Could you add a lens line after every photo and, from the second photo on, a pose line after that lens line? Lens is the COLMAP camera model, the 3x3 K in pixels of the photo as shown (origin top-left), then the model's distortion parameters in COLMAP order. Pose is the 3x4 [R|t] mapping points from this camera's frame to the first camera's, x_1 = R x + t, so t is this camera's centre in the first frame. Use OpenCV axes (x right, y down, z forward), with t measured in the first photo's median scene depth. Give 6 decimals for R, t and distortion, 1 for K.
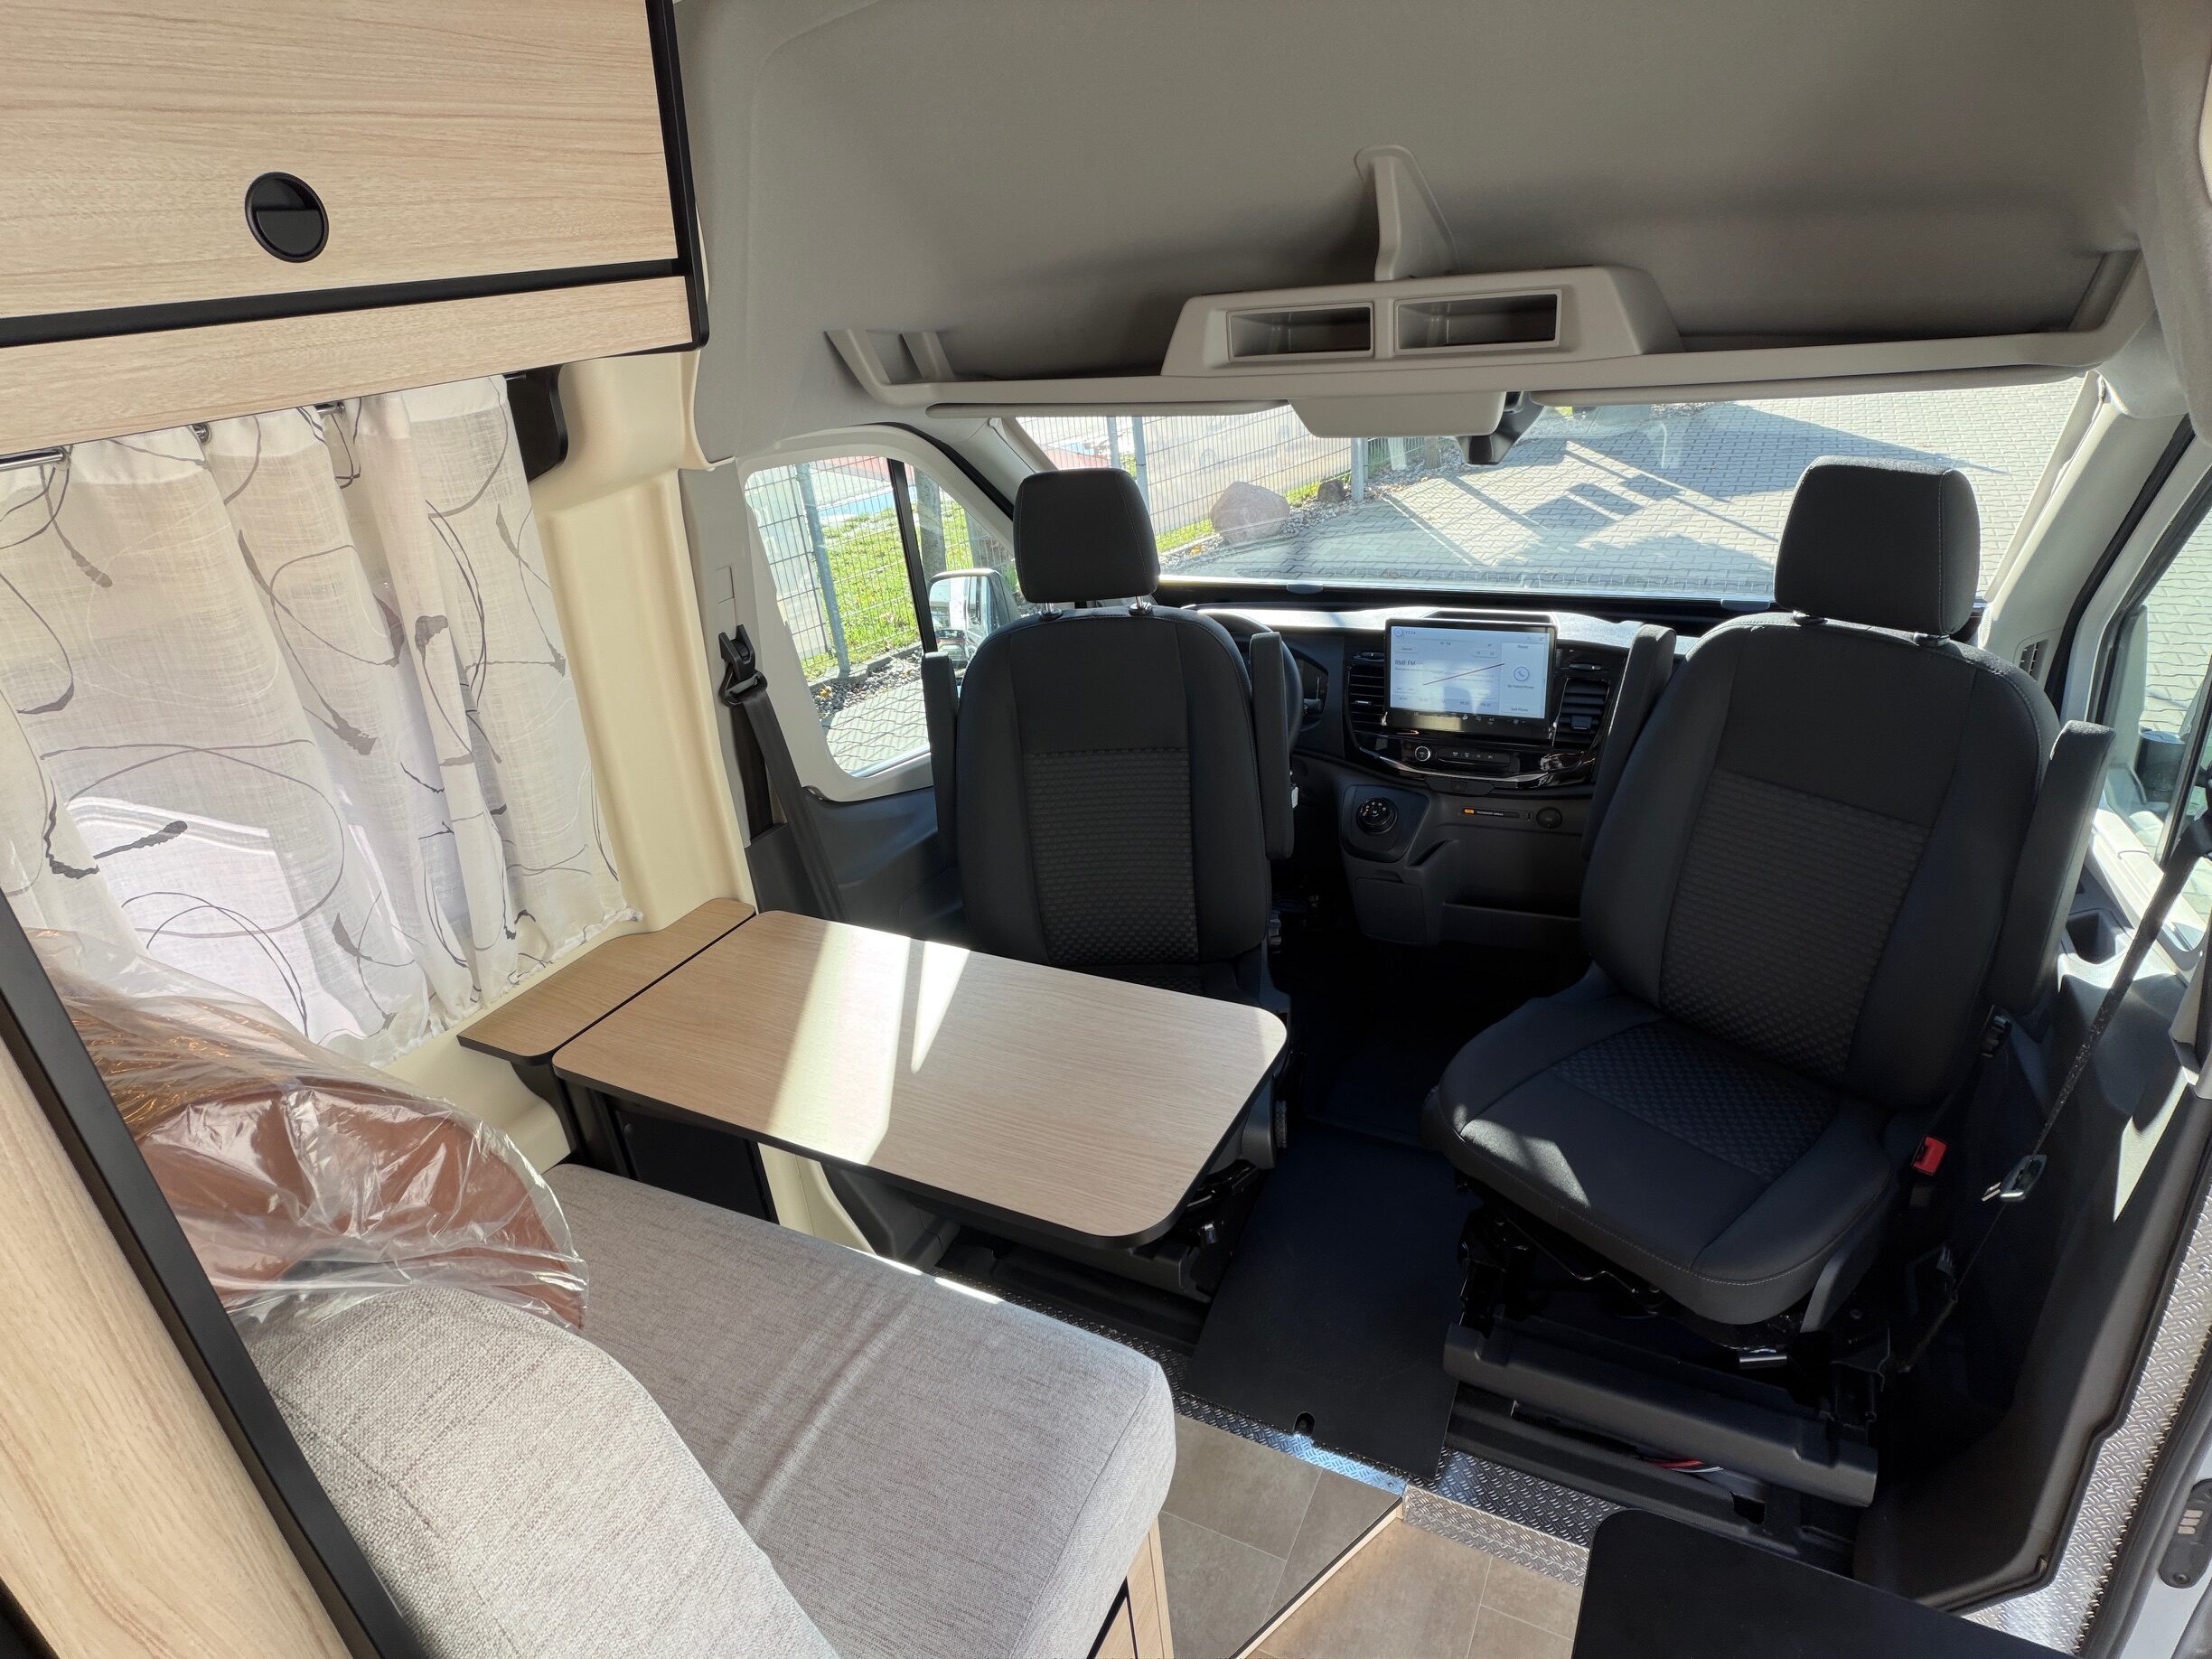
lens RADIAL K [[1252.0, 0, 1099.9], [0, 1252.0, 833.6], [0, 0, 1]] dist [0.002242, 0.005051]
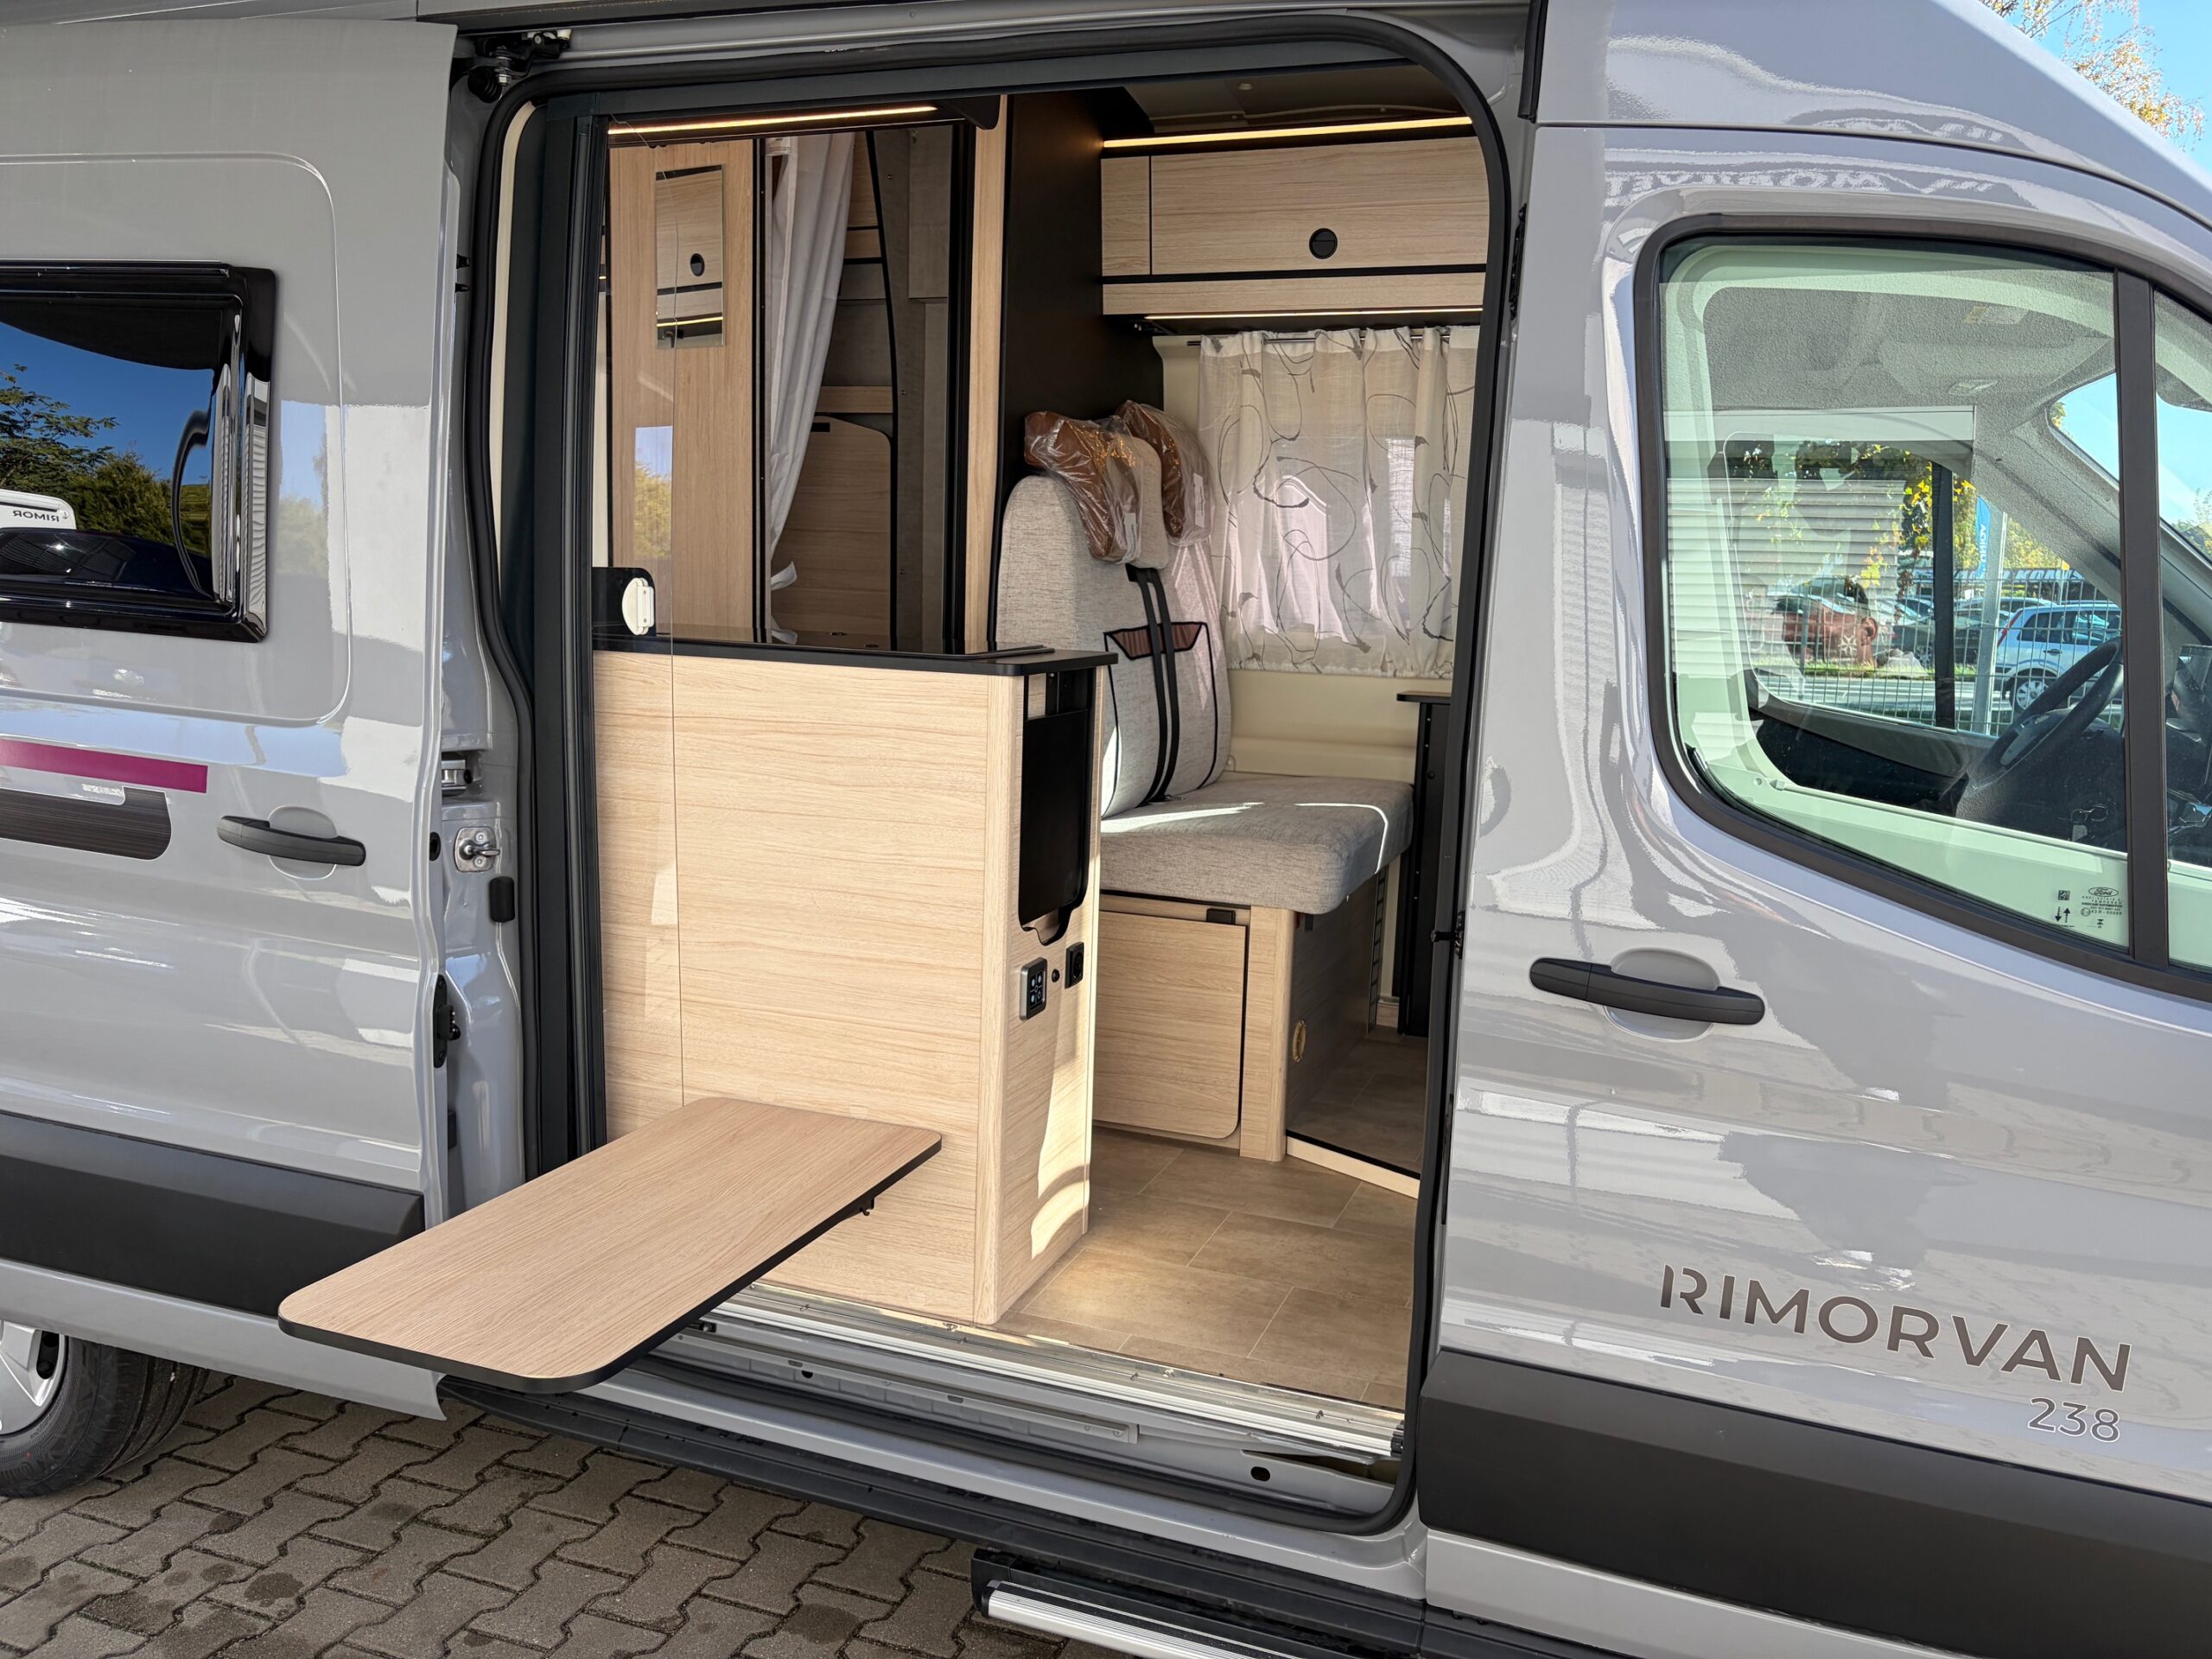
lens RADIAL K [[1682.3, 0, 1093.7], [0, 1682.3, 830.4], [0, 0, 1]] dist [0.043206, -0.043497]
pose [[0.113227, 0.247812, -0.962169, 1.896161], [-0.473517, 0.864805, 0.167013, 0.150032], [0.873476, 0.436693, 0.215262, 0.179848]]
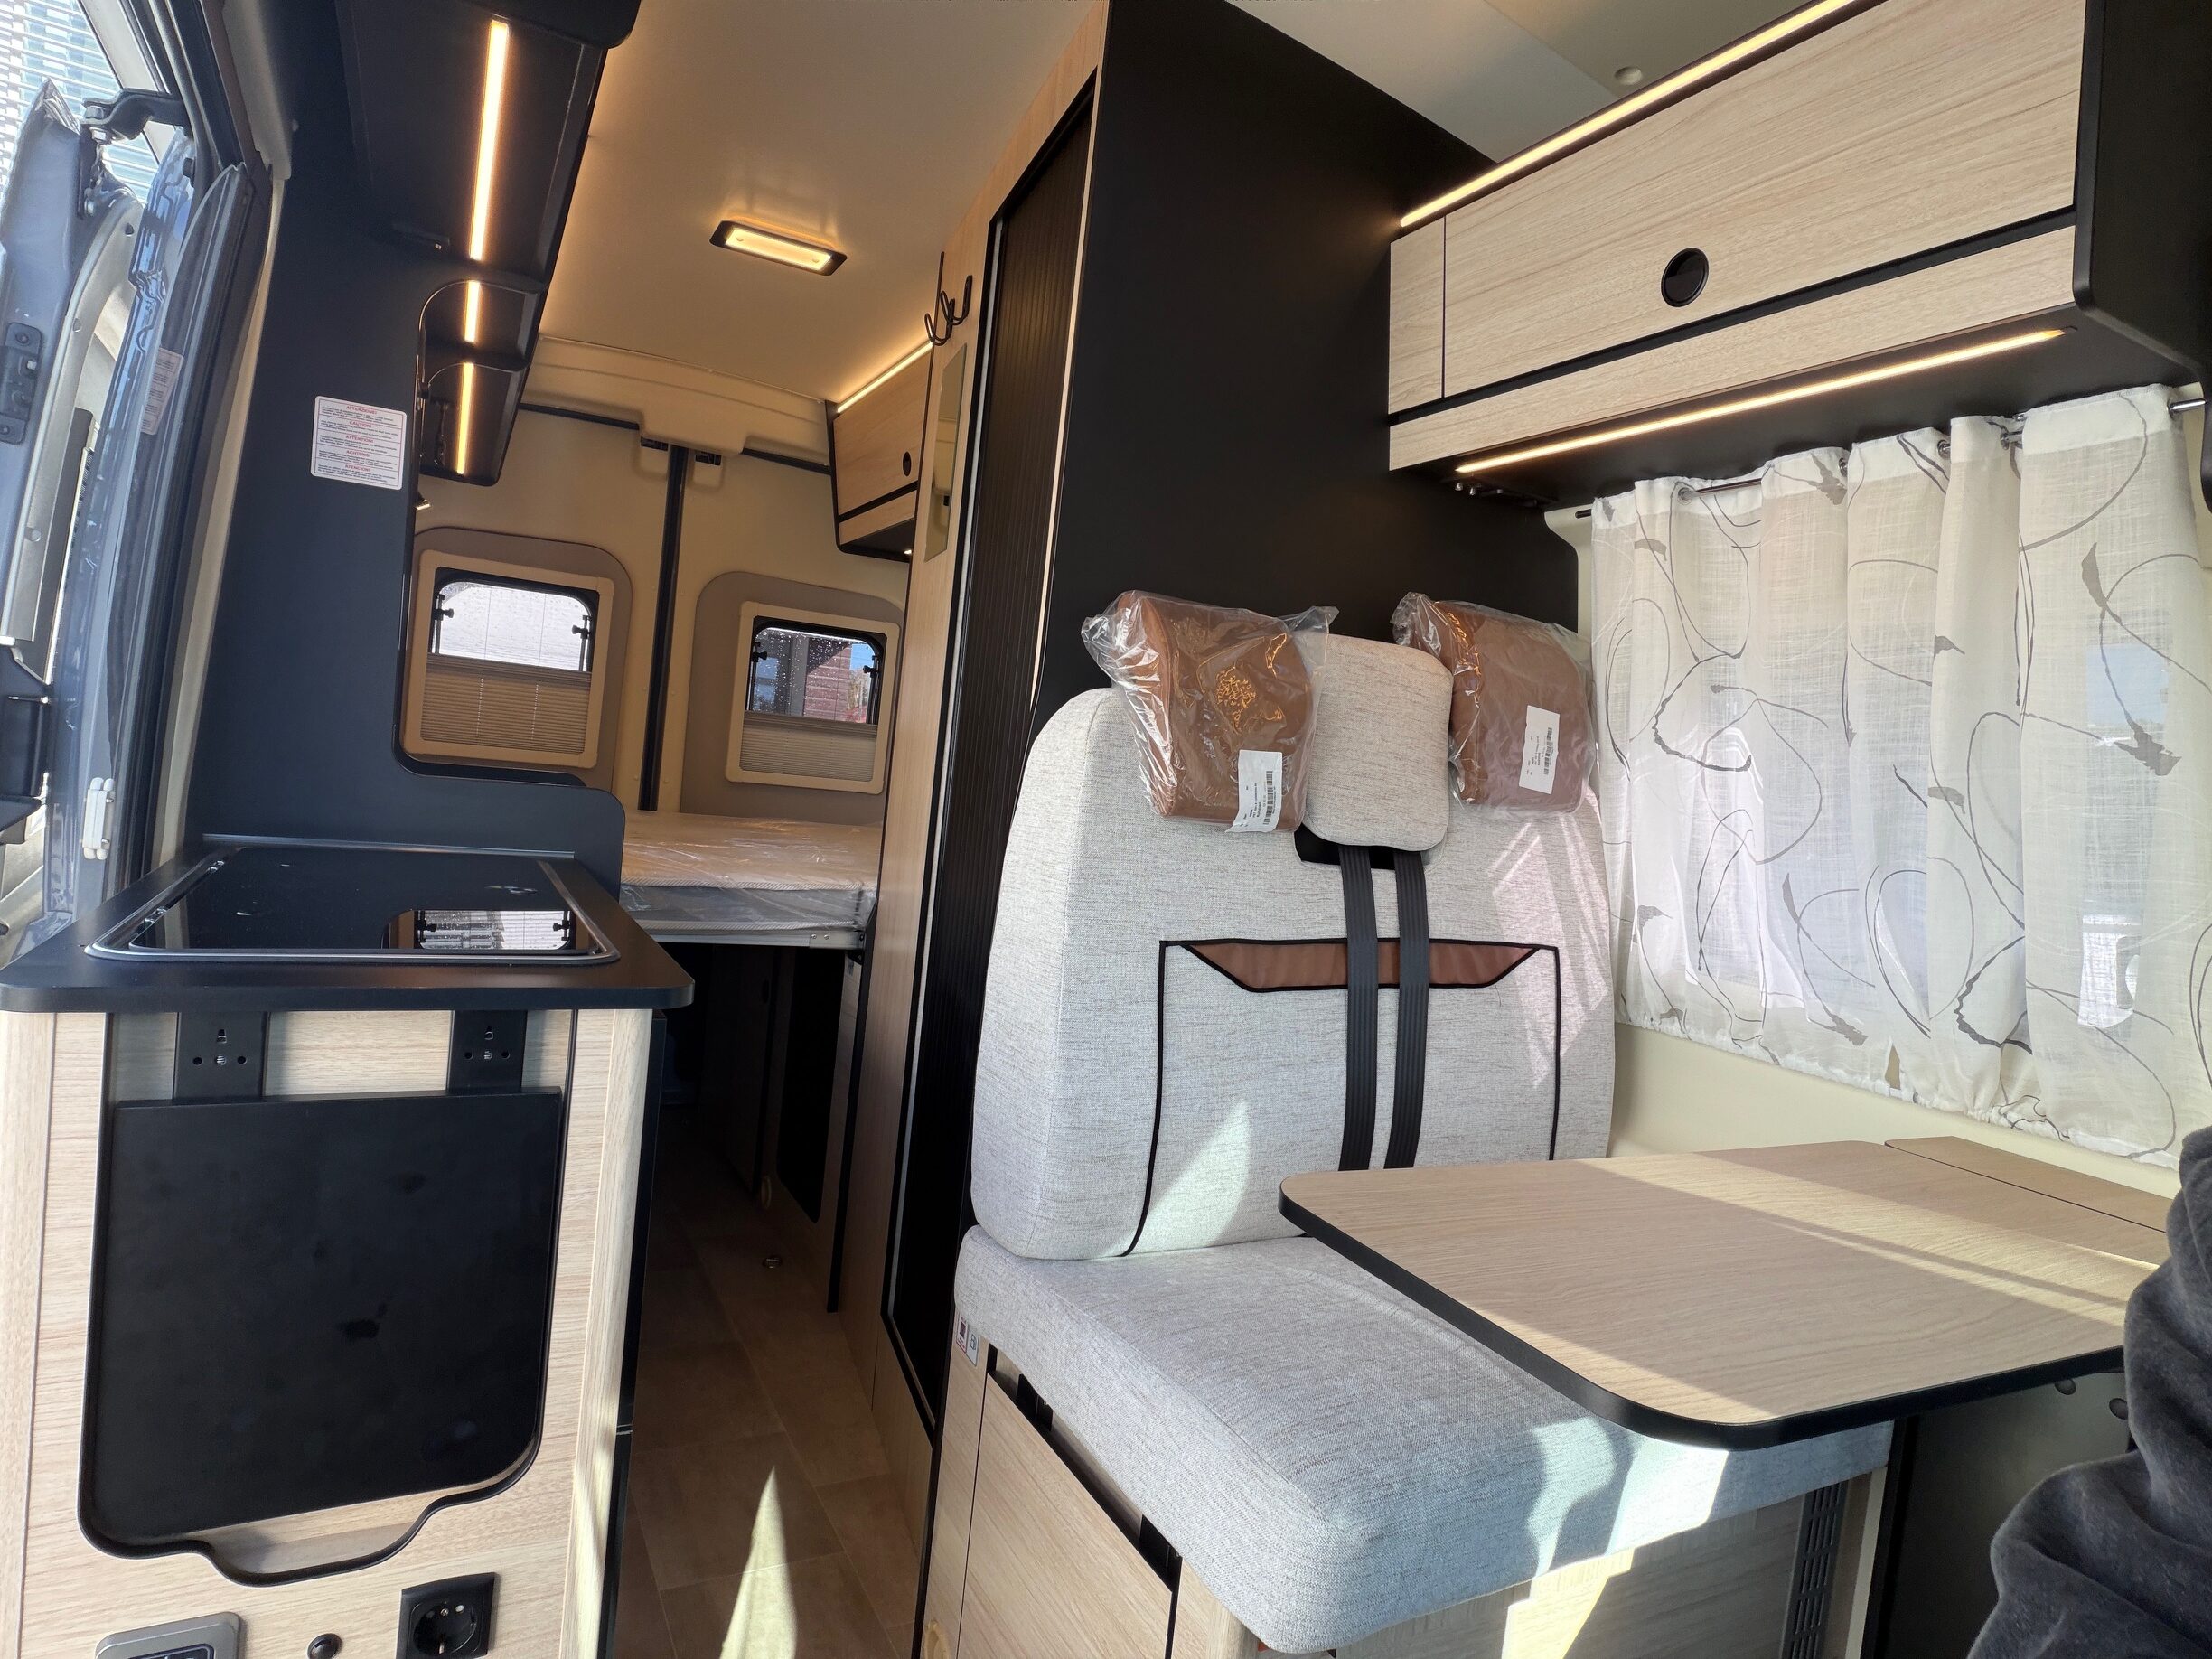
lens RADIAL K [[1252.0, 0, 1105.9], [0, 1252.0, 813.7], [0, 0, 1]] dist [0.002242, 0.005051]
pose [[-0.558597, 0.064715, -0.826911, 0.595723], [-0.409148, 0.845719, 0.342576, -0.103398], [0.721504, 0.529690, -0.445938, 0.877633]]
